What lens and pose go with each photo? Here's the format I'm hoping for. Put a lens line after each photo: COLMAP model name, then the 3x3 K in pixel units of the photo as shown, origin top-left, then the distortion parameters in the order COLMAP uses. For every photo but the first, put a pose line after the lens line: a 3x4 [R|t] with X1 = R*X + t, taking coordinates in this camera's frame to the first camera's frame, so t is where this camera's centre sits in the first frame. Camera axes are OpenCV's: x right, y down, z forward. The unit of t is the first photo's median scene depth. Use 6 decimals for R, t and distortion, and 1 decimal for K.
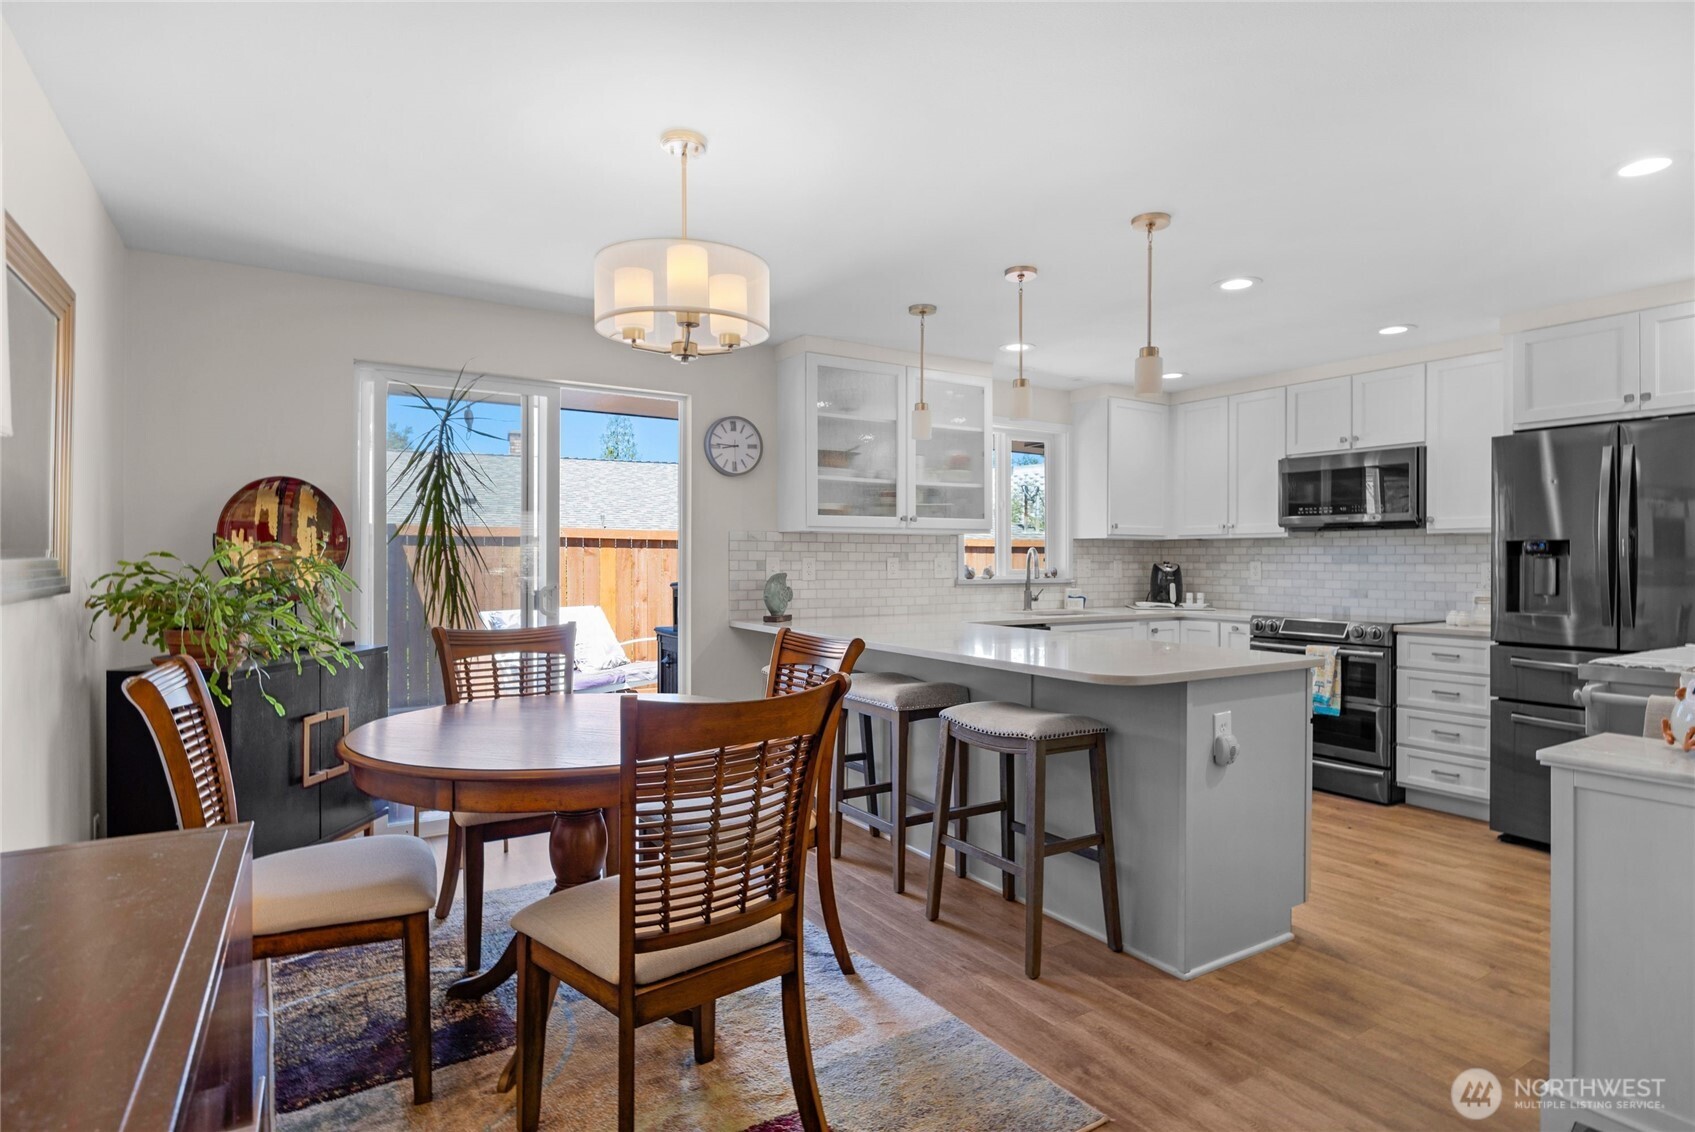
lens RADIAL K [[876.8, 0, 862.9], [0, 876.8, 562.6], [0, 0, 1]] dist [-0.006122, -0.000291]
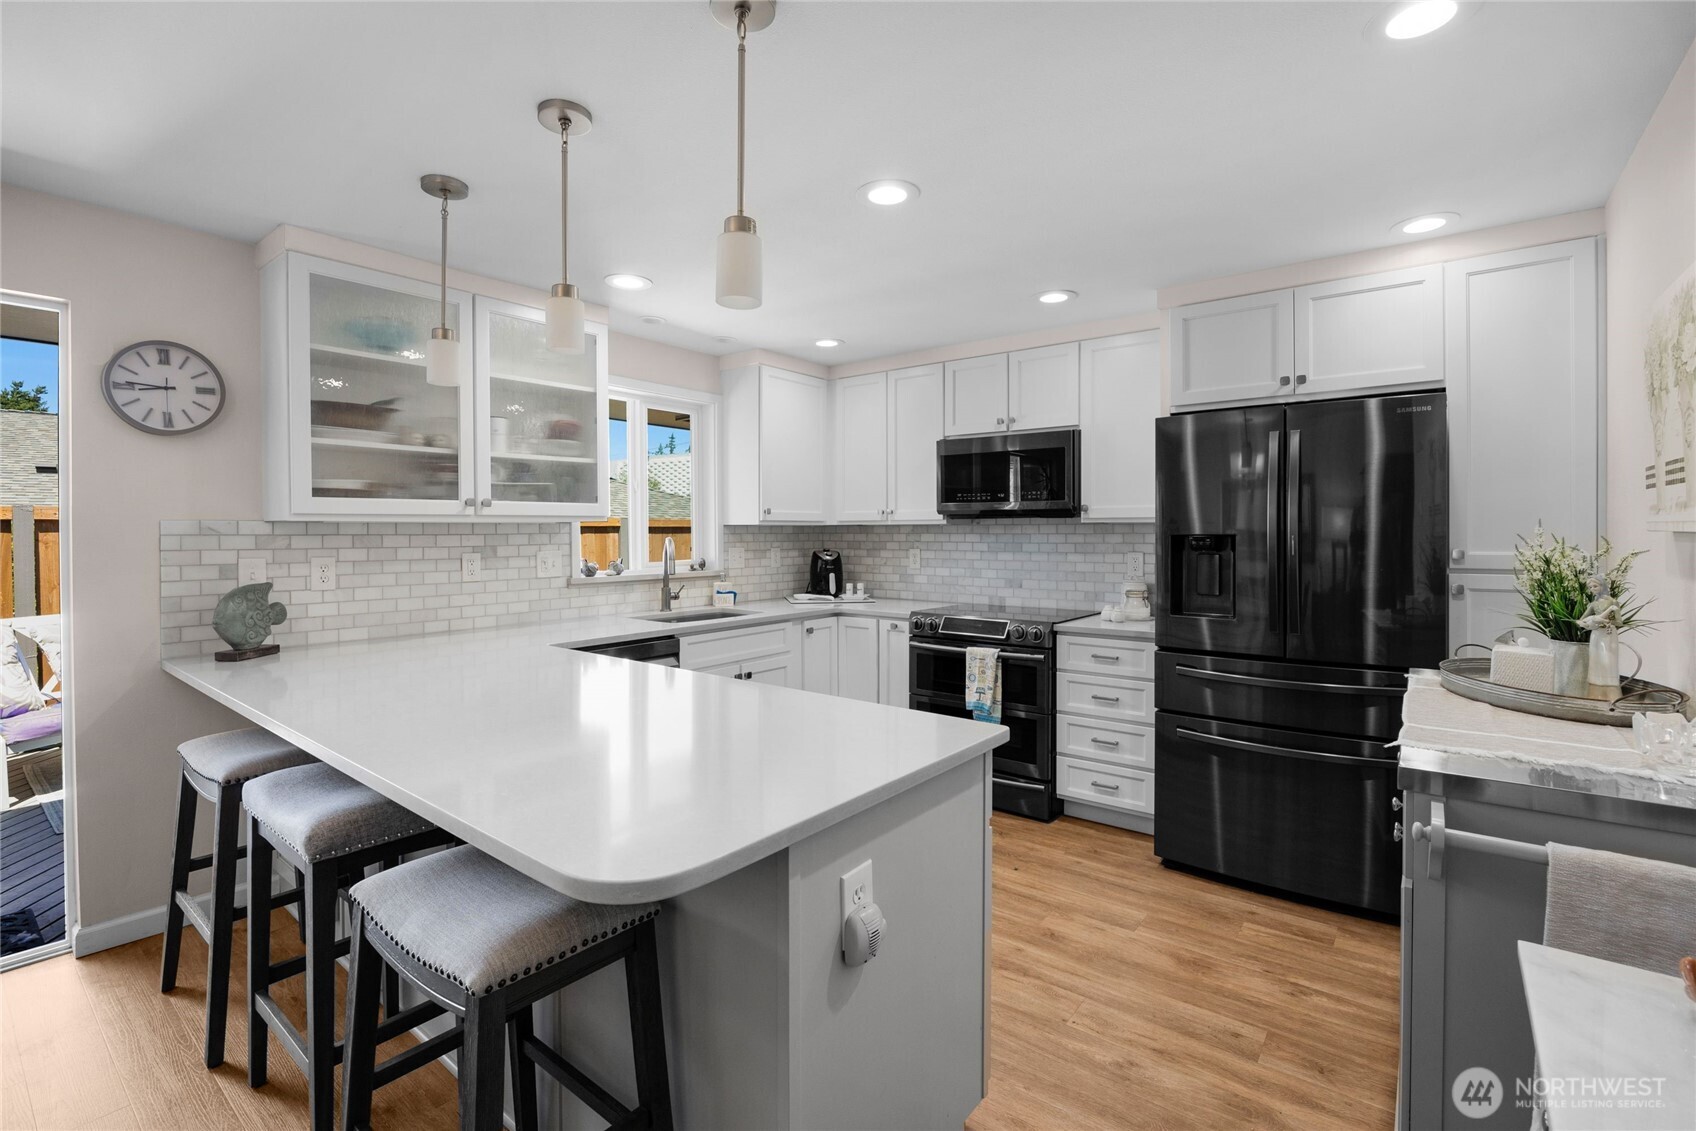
lens RADIAL K [[749.9, 0, 852.3], [0, 749.9, 539.9], [0, 0, 1]] dist [-0.021246, 0.002177]
pose [[0.943910, -0.008360, 0.330096, 0.139078], [0.005694, 0.999943, 0.009043, -0.022420], [-0.330153, -0.006656, 0.943904, 0.304791]]
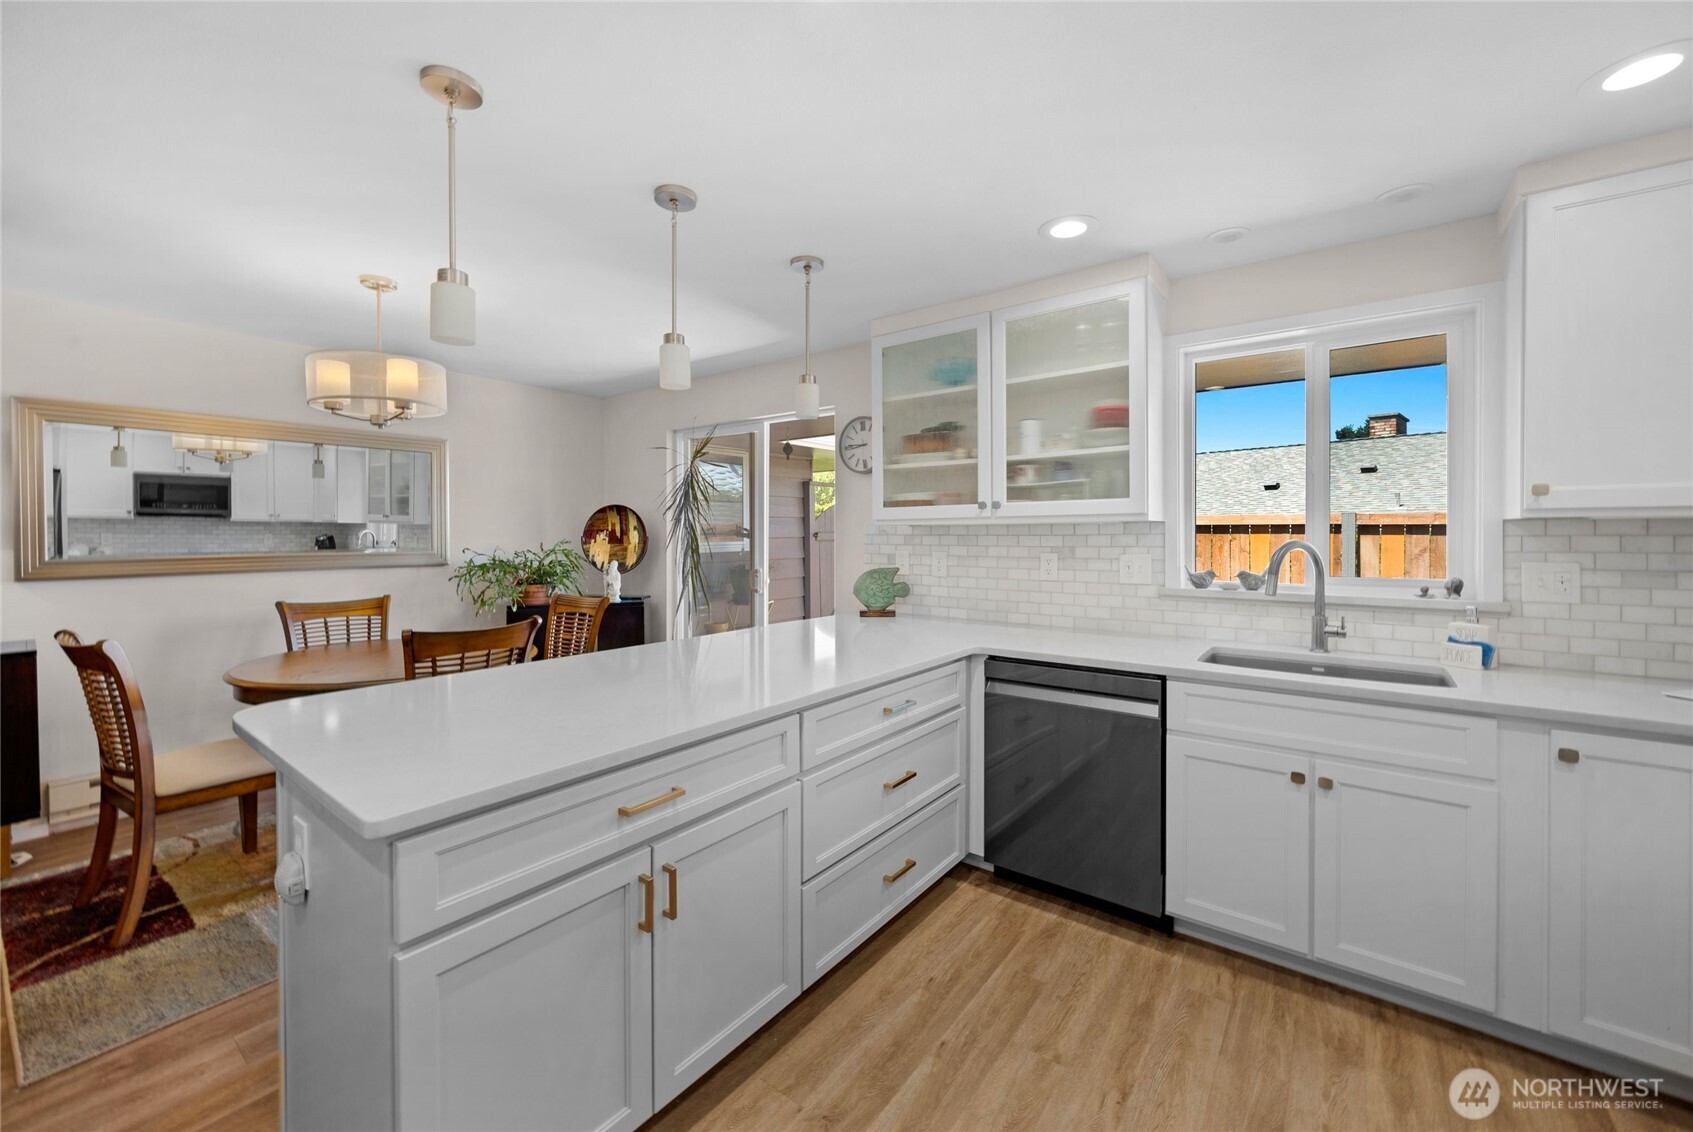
lens RADIAL K [[654.8, 0, 860.7], [0, 654.8, 539.4], [0, 0, 1]] dist [0.003194, 0.000093]
pose [[0.363746, 0.004348, -0.931488, 0.545833], [-0.000721, 0.999990, 0.004386, -0.021776], [0.931498, -0.000924, 0.363745, 0.668066]]
